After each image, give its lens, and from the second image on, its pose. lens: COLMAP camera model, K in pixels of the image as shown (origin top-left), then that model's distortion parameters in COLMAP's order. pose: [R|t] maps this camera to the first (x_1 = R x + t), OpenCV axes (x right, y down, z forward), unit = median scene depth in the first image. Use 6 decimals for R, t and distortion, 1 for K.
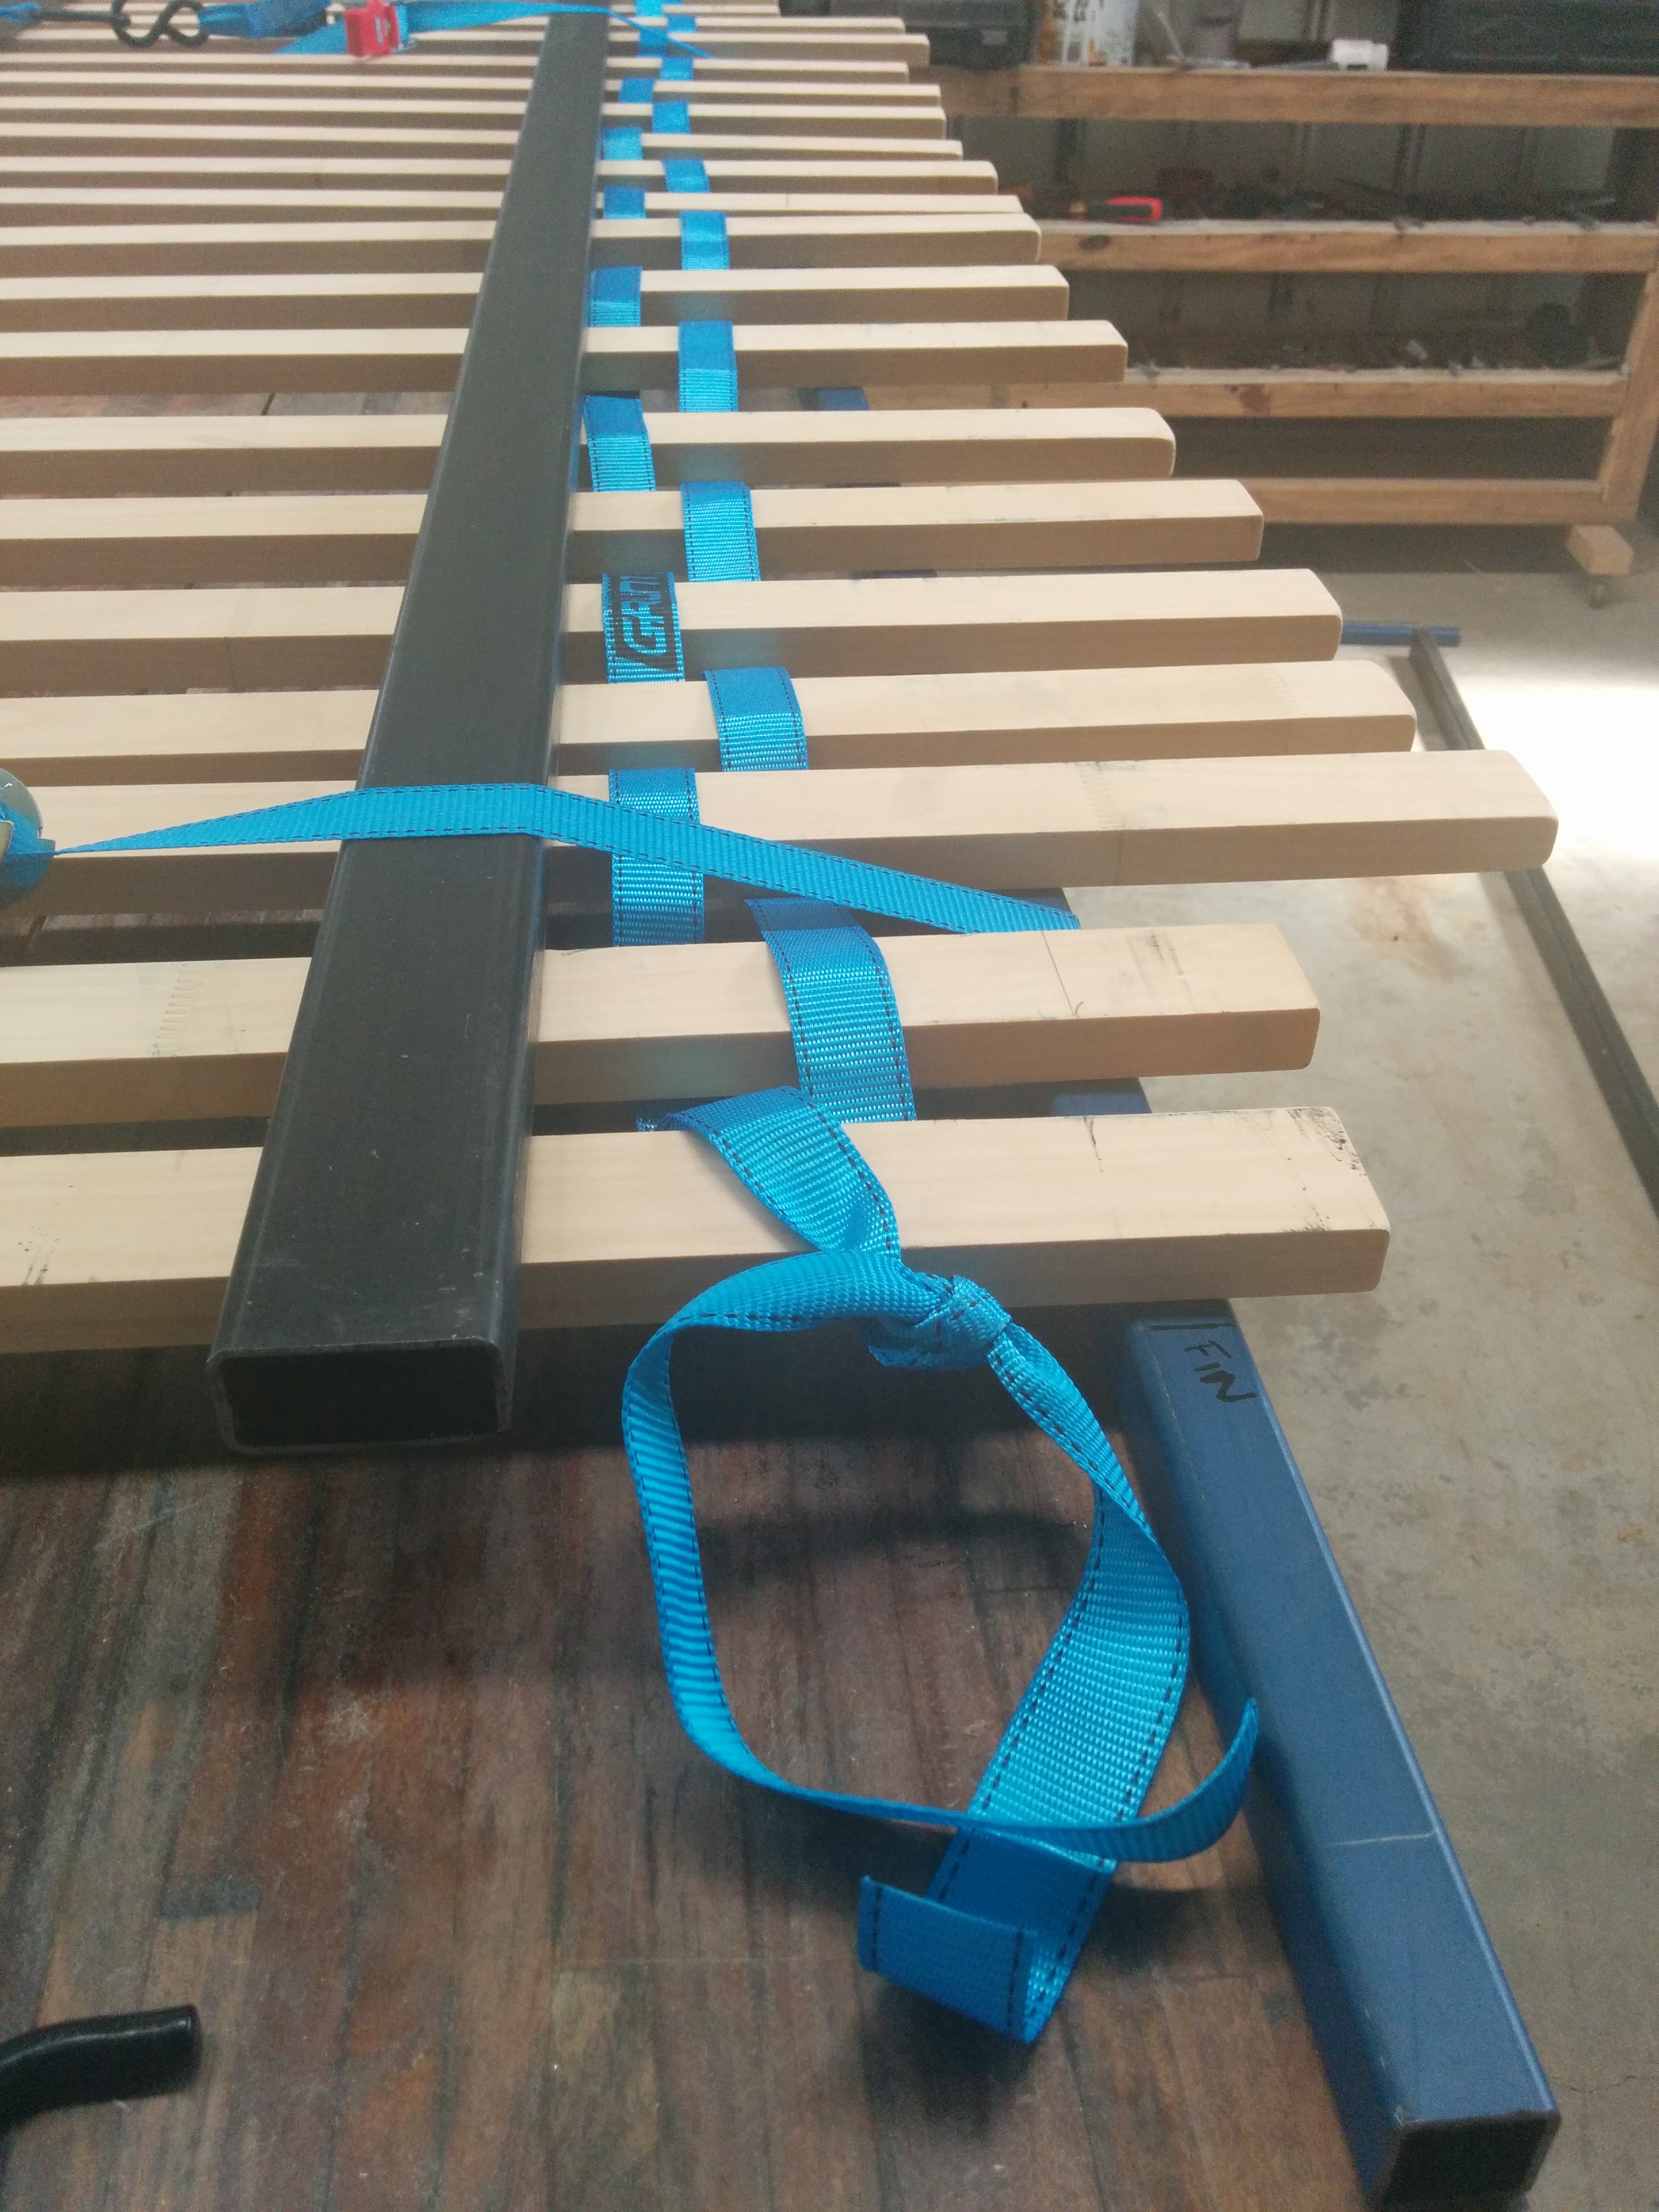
lens RADIAL K [[1946.9, 0, 830.4], [0, 1946.9, 1113.5], [0, 0, 1]] dist [0.072196, -0.097514]
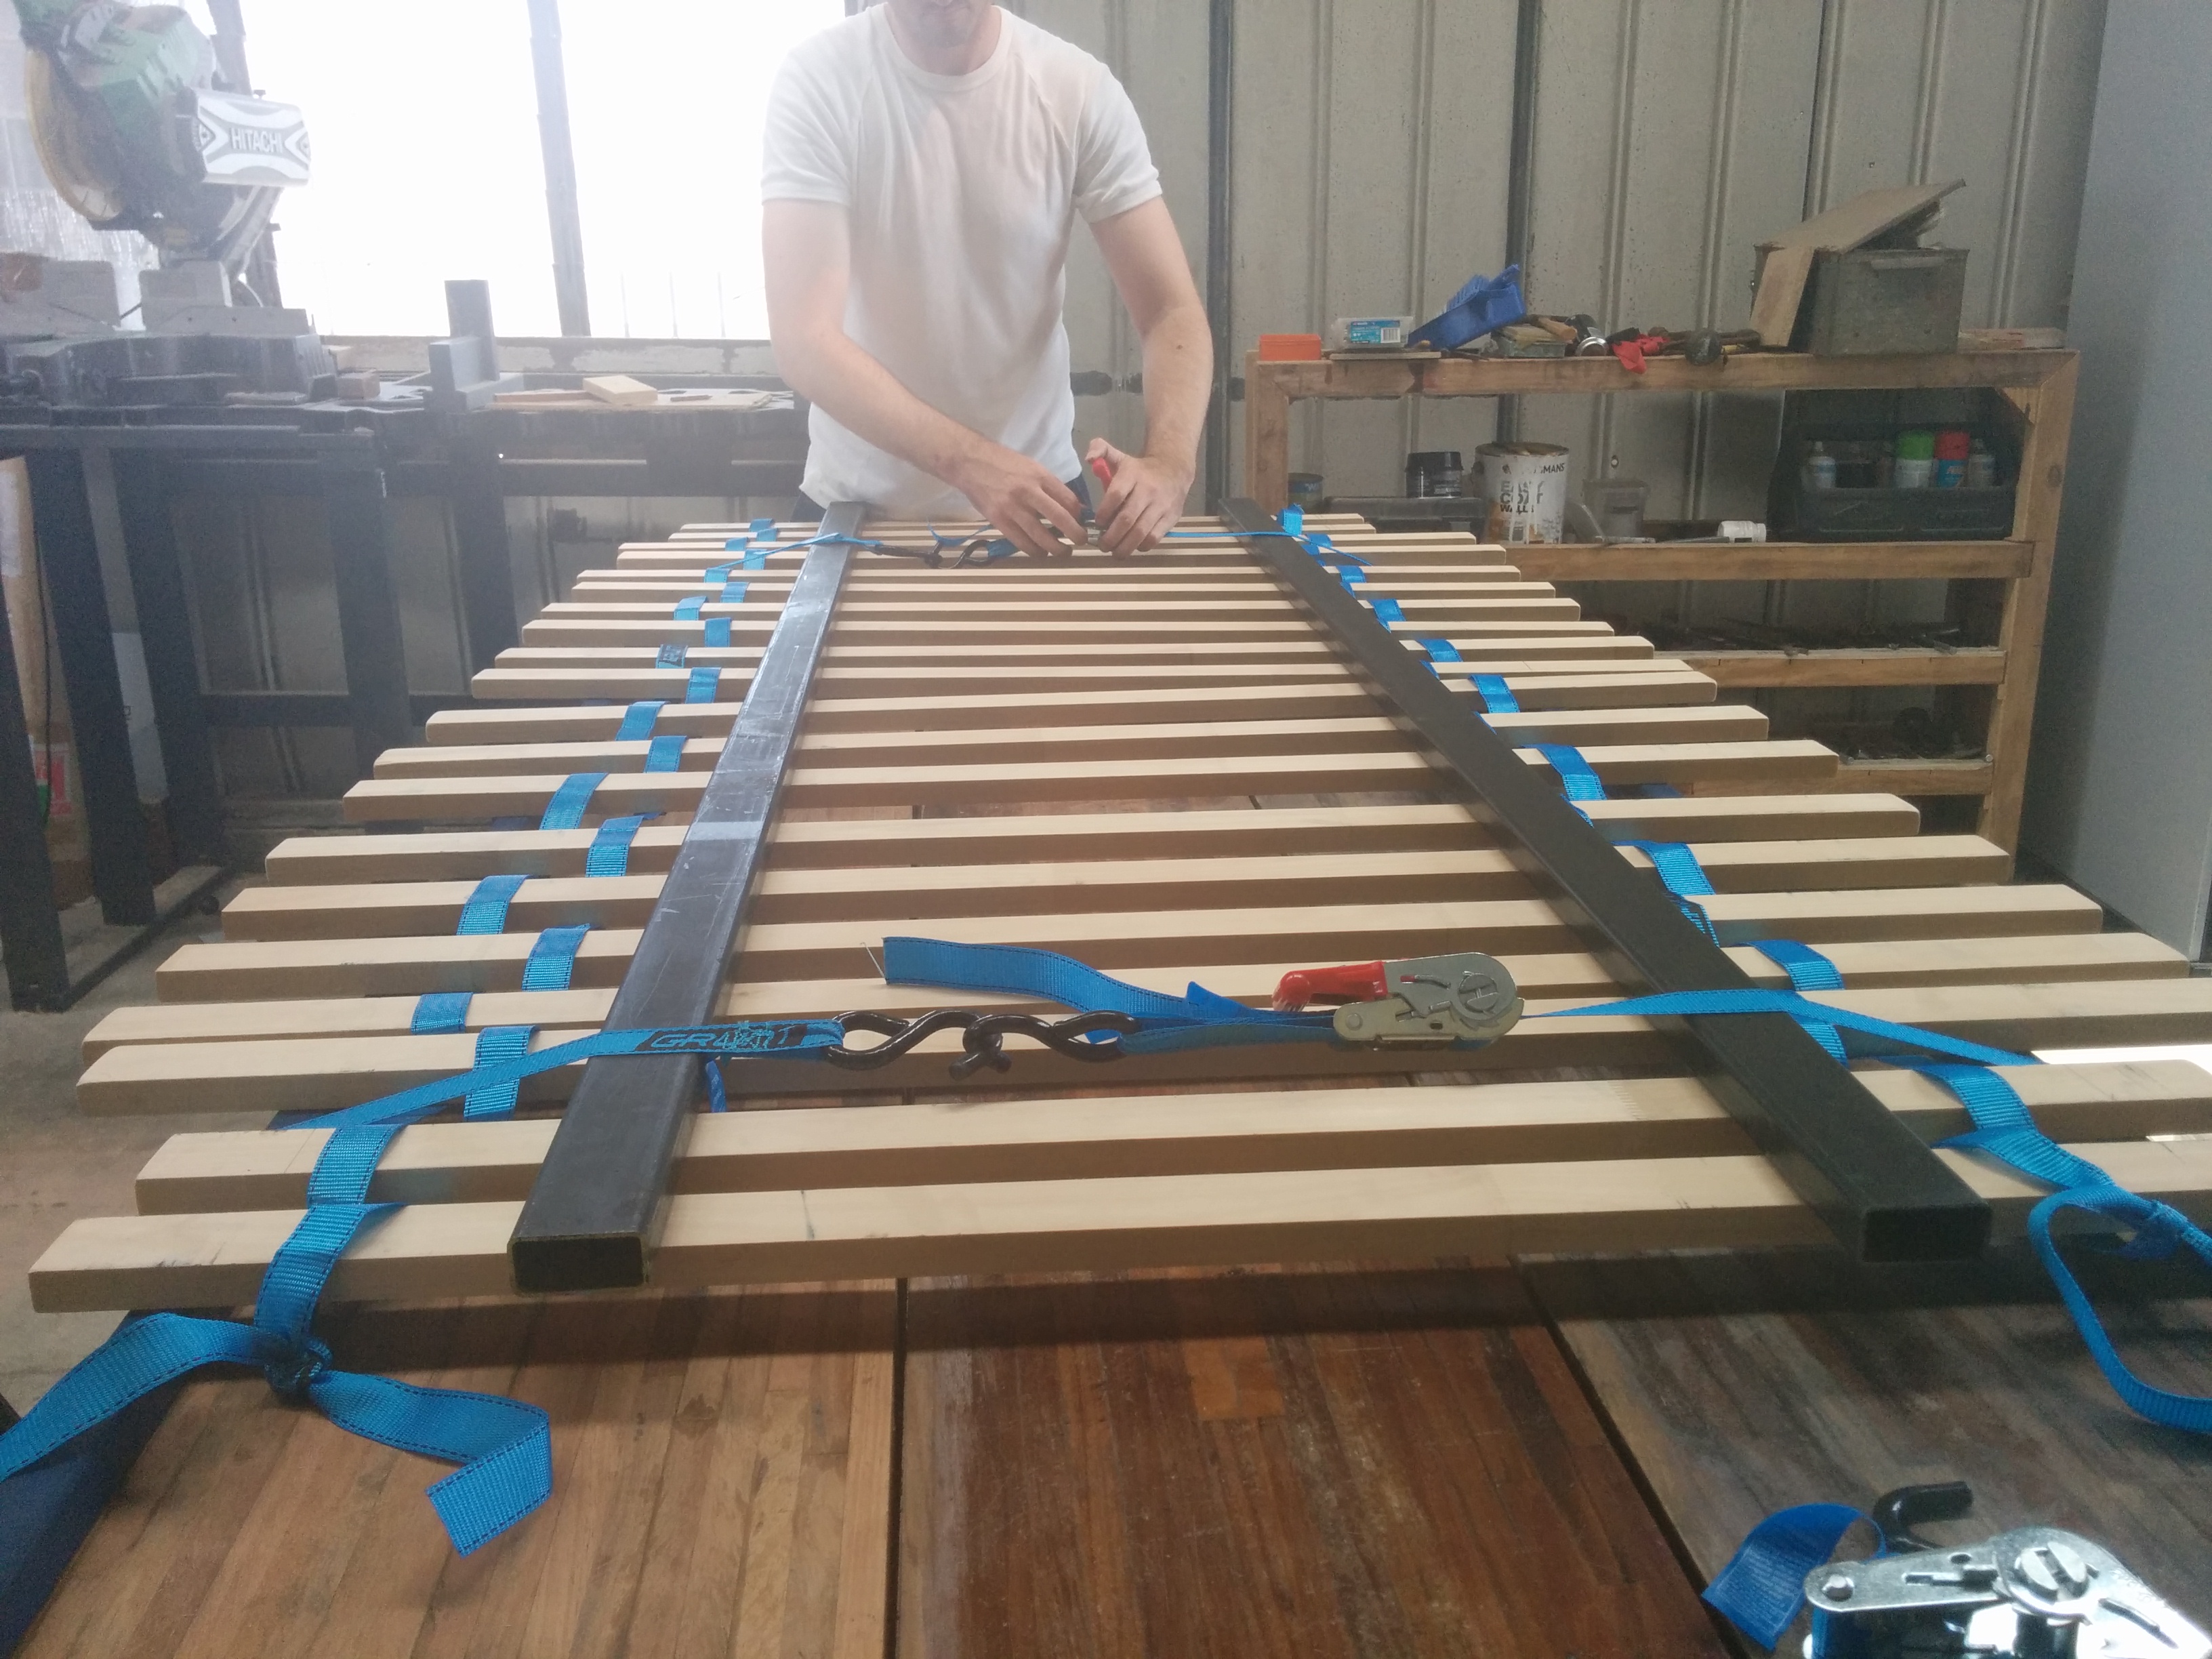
lens RADIAL K [[1946.9, 0, 1104.1], [0, 1946.9, 827.9], [0, 0, 1]] dist [0.072196, -0.097514]
pose [[0.999772, -0.017334, -0.012468, -0.131706], [0.012362, 0.945991, -0.323956, 0.049089], [0.017410, 0.323728, 0.945990, -0.142142]]
